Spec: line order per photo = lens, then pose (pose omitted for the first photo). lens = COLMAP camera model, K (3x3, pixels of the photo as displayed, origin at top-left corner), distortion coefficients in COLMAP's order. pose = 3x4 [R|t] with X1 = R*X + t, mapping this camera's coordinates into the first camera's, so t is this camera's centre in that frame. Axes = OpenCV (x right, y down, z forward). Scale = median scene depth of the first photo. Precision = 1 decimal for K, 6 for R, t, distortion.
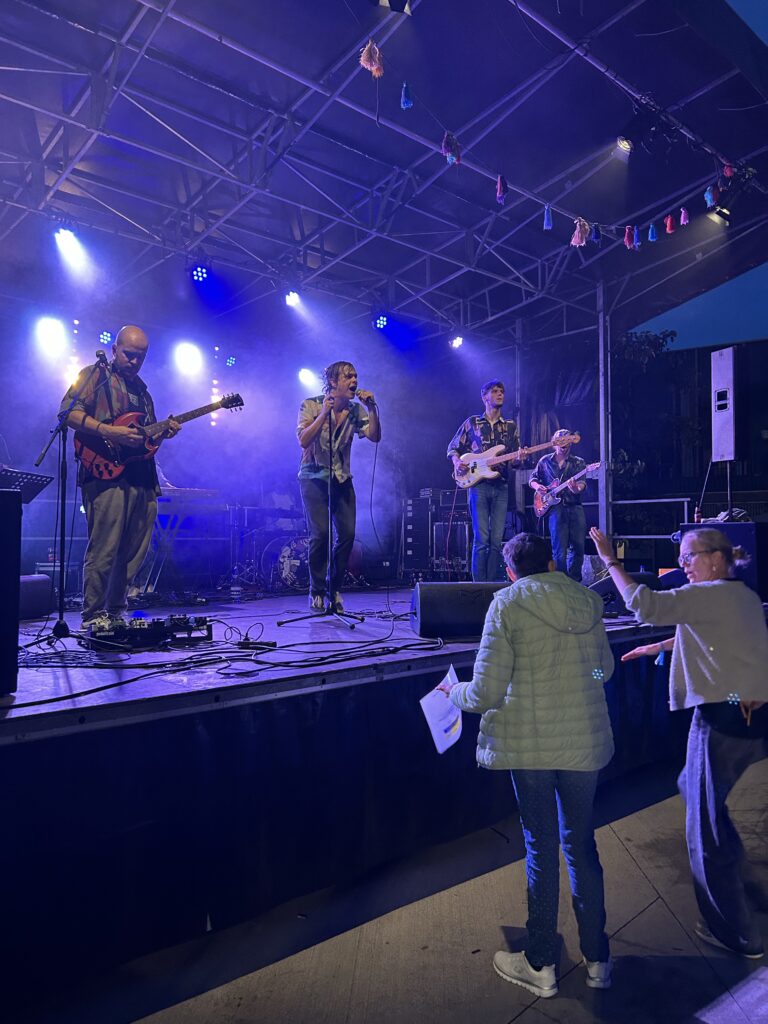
lens RADIAL K [[775.6, 0, 393.4], [0, 775.6, 511.9], [0, 0, 1]] dist [0.071642, -0.068036]
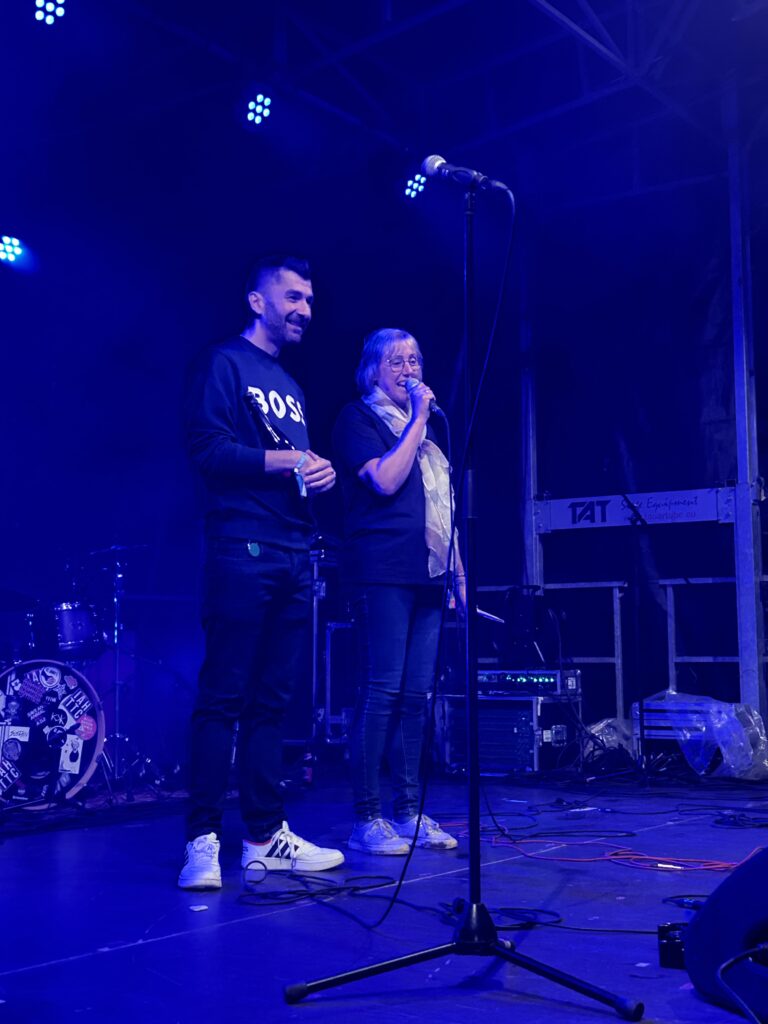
lens RADIAL K [[1448.5, 0, 383.8], [0, 1448.5, 497.6], [0, 0, 1]] dist [-0.001311, 0.000000]
pose [[0.974211, 0.023309, 0.224434, -0.126662], [-0.006901, 0.997263, -0.073616, 0.004880], [-0.225535, 0.070169, 0.971705, 0.332808]]
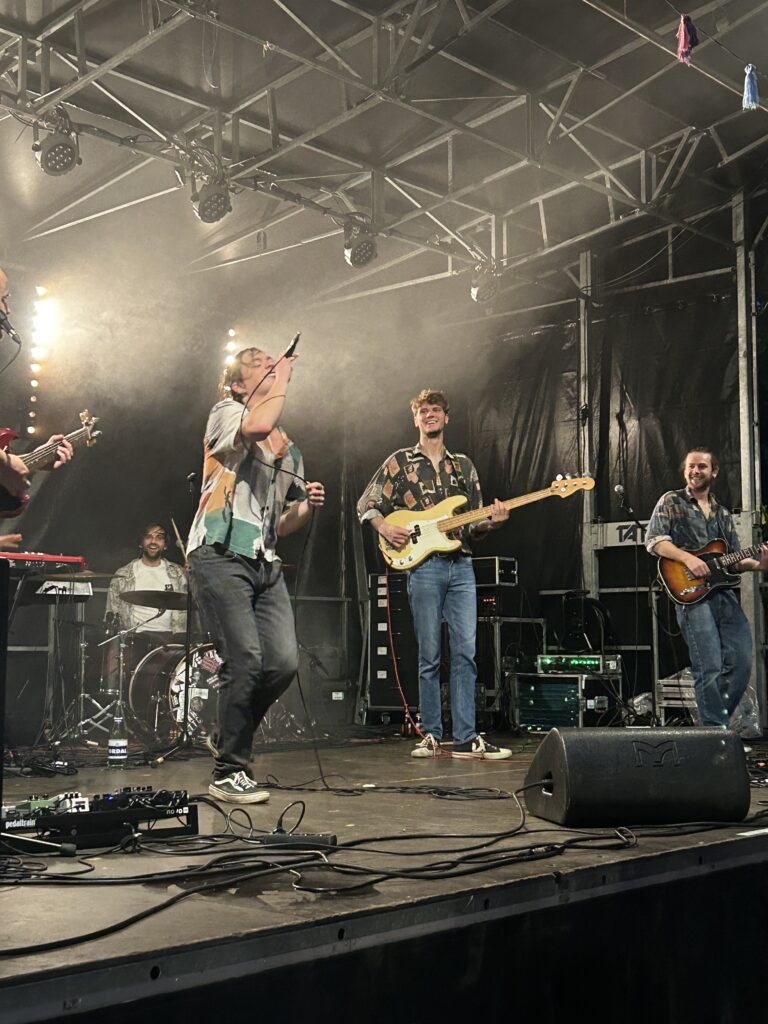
lens RADIAL K [[1474.4, 0, 377.7], [0, 1474.4, 517.3], [0, 0, 1]] dist [0.090906, 0.000000]
pose [[0.995458, 0.010829, 0.094586, -0.113529], [-0.005626, 0.998465, -0.055105, -0.000106], [-0.095038, 0.054323, 0.993990, -0.028061]]
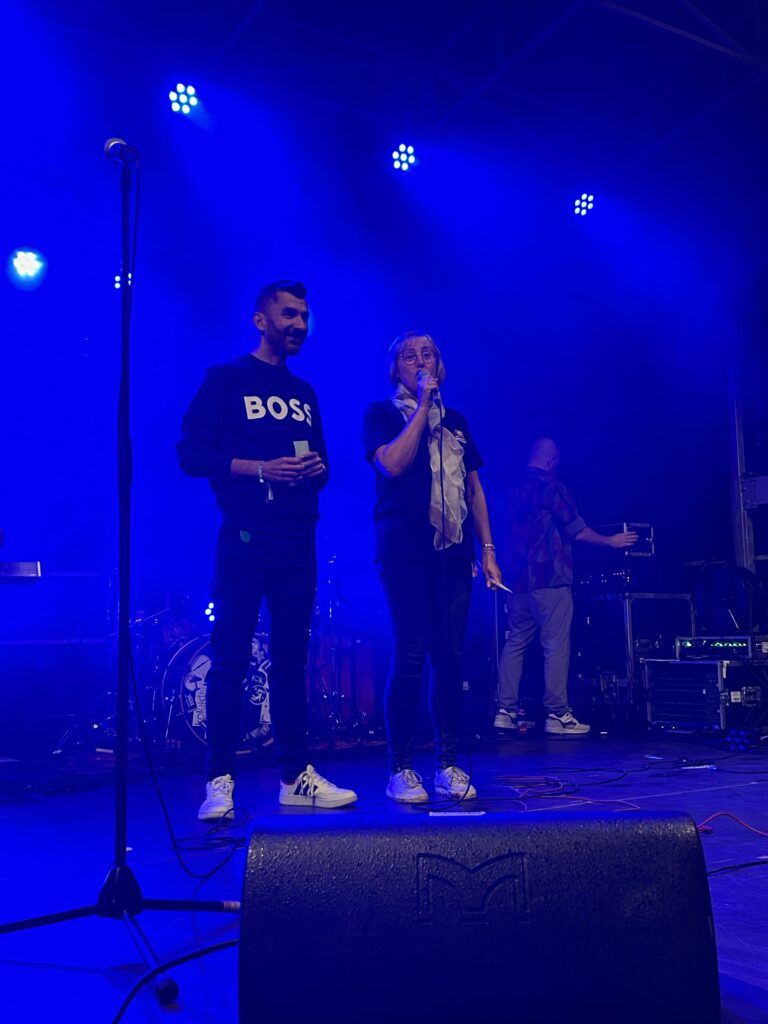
lens RADIAL K [[1195.4, 0, 364.2], [0, 1195.4, 498.1], [0, 0, 1]] dist [0.032928, 0.000000]
pose [[0.987128, -0.035342, -0.155977, 0.072737], [0.022878, 0.996452, -0.080993, 0.013399], [0.158286, 0.076382, 0.984434, 0.360939]]
